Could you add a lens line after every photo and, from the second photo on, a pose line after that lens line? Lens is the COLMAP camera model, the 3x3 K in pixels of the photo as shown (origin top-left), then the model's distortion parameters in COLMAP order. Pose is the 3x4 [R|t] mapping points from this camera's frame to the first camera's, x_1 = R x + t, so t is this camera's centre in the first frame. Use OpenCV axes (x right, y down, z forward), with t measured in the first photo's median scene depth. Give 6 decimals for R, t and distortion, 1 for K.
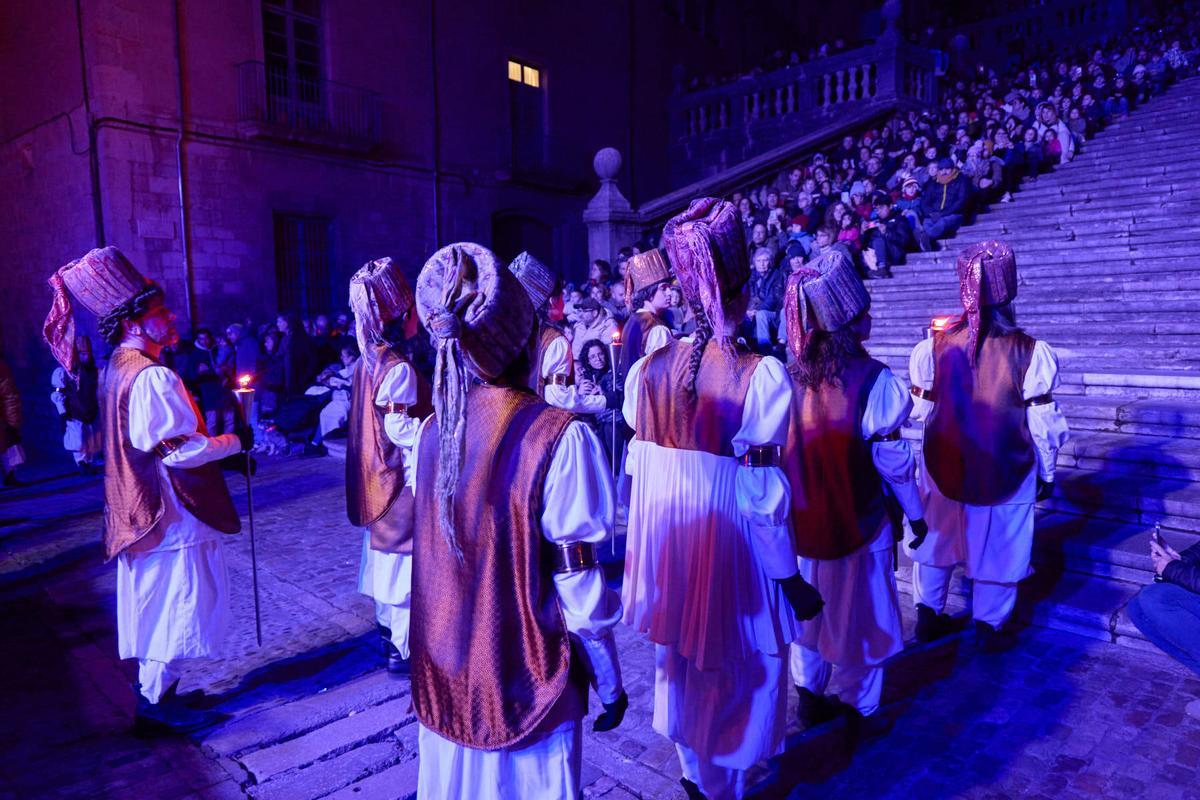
lens RADIAL K [[856.8, 0, 600.0], [0, 856.8, 400.0], [0, 0, 1]] dist [0.007210, 0.000651]
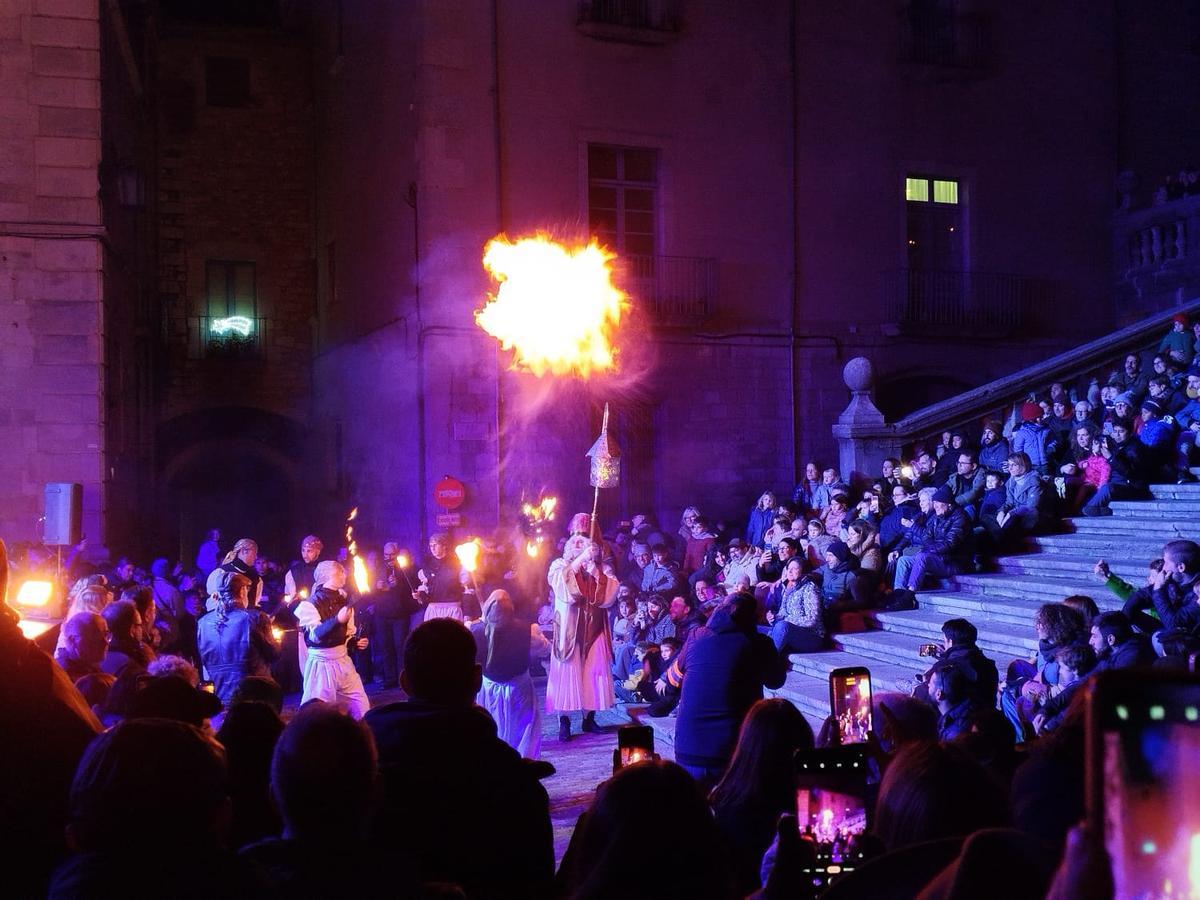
lens RADIAL K [[1566.3, 0, 584.0], [0, 1566.3, 444.4], [0, 0, 1]] dist [0.142790, 0.010085]
pose [[0.869809, -0.003480, -0.493376, 0.454314], [-0.044438, 0.995358, -0.085364, -0.035341], [0.491383, 0.096175, 0.865617, -0.460527]]
